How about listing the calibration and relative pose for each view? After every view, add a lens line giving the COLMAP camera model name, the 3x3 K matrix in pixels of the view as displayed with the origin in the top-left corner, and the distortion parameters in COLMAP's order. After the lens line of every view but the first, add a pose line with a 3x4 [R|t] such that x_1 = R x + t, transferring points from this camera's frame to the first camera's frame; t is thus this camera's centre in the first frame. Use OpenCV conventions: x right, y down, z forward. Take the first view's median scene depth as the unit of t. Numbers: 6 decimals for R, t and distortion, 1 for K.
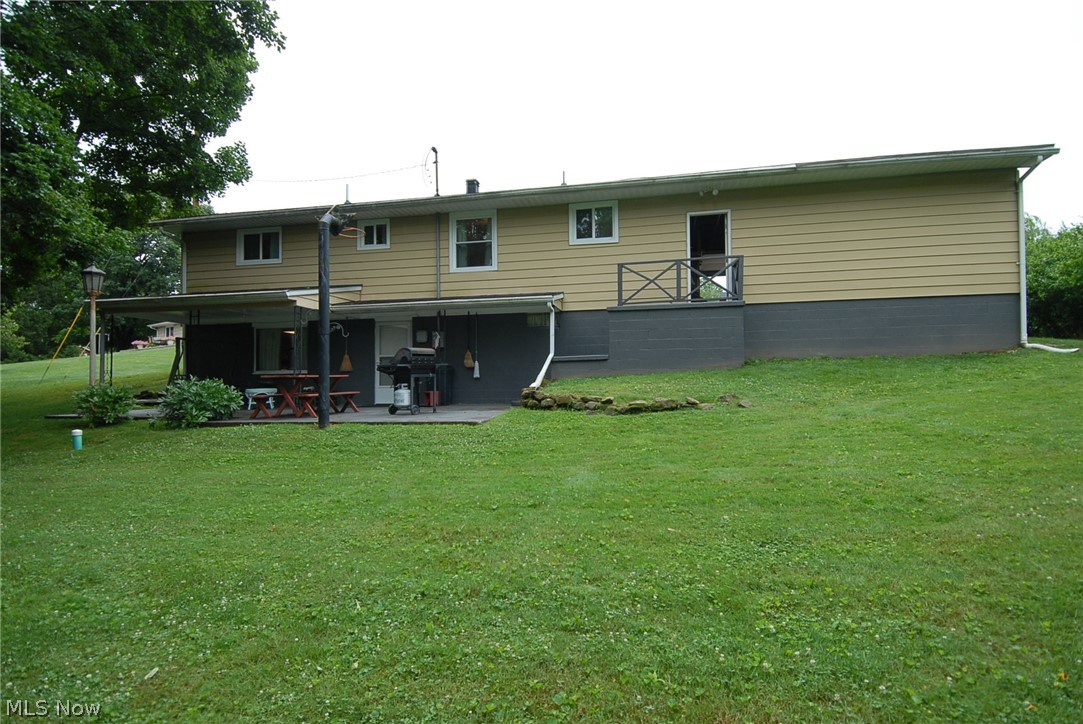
lens RADIAL K [[569.7, 0, 541.5], [0, 569.7, 362.0], [0, 0, 1]] dist [0.059195, -0.068101]
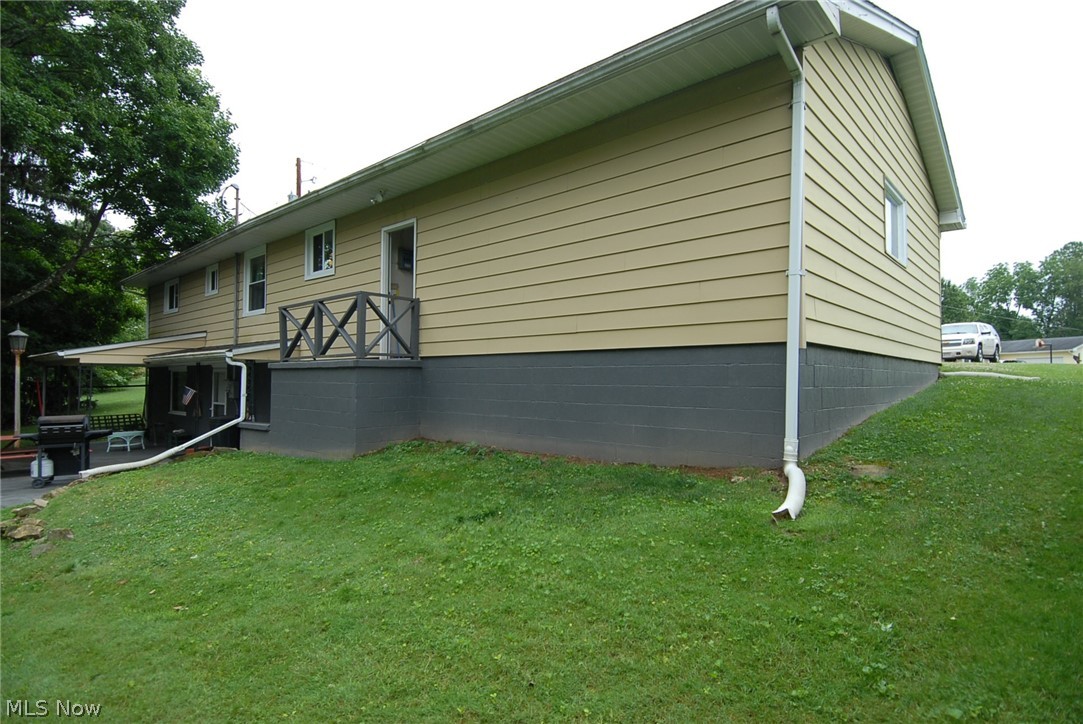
lens RADIAL K [[569.7, 0, 541.5], [0, 569.7, 362.0], [0, 0, 1]] dist [0.059195, -0.068101]
pose [[0.871095, -0.001765, -0.491112, 0.791877], [0.007342, 0.999929, 0.009429, -0.098777], [0.491060, -0.011819, 0.871045, 0.472829]]
